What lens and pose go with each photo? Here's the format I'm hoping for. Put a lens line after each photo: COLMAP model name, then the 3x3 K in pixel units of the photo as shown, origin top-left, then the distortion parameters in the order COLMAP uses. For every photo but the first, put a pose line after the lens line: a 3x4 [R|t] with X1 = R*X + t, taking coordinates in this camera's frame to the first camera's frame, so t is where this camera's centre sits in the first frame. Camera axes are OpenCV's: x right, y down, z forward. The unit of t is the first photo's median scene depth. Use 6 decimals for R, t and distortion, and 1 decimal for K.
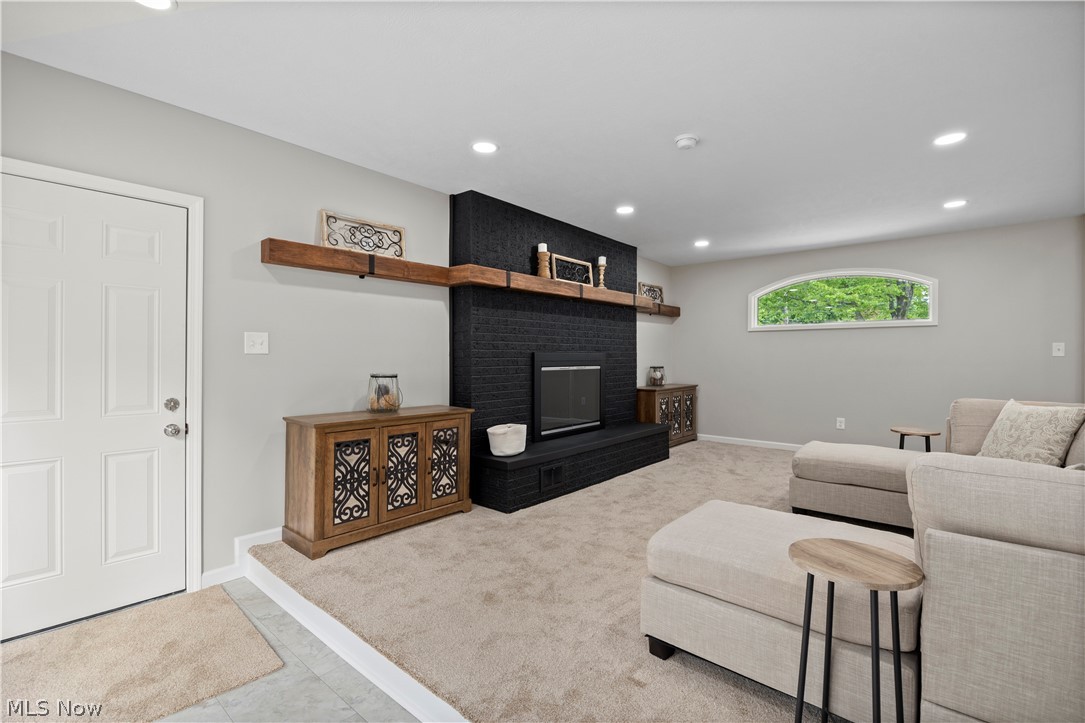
lens RADIAL K [[505.6, 0, 562.4], [0, 505.6, 341.3], [0, 0, 1]] dist [-0.003602, -0.000216]
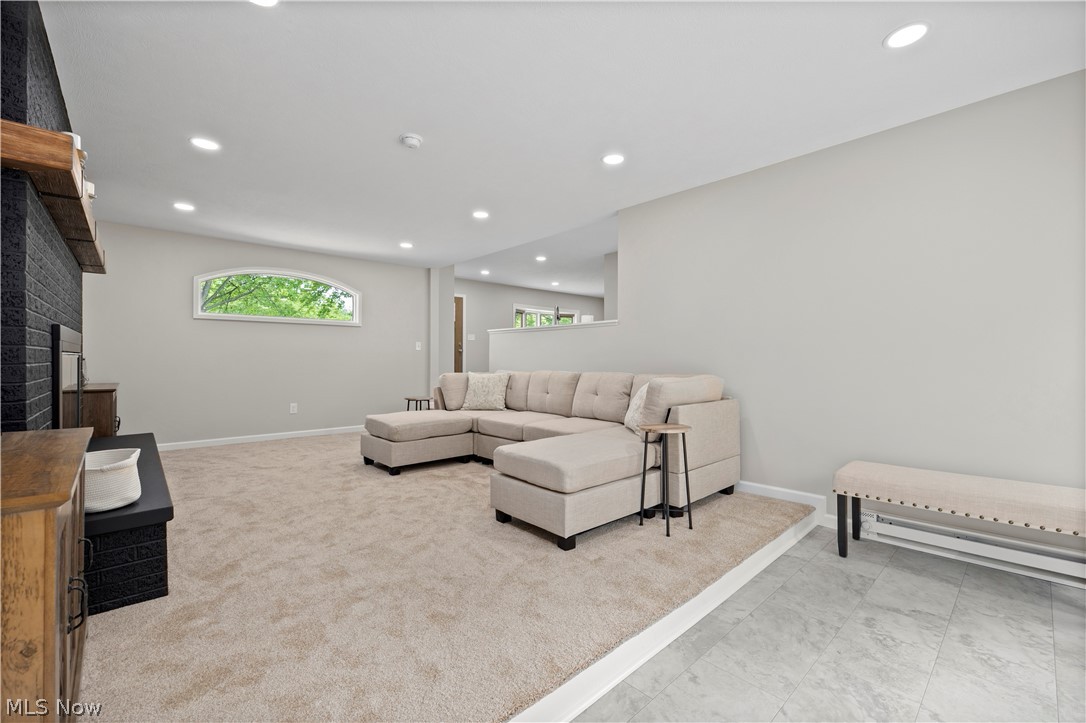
lens RADIAL K [[456.7, 0, 537.6], [0, 456.7, 362.0], [0, 0, 1]] dist [-0.018730, -0.000102]
pose [[0.116276, -0.005851, 0.993200, -0.608753], [-0.025371, 0.999639, 0.008859, 0.057946], [-0.992893, -0.026229, 0.116085, 0.549707]]
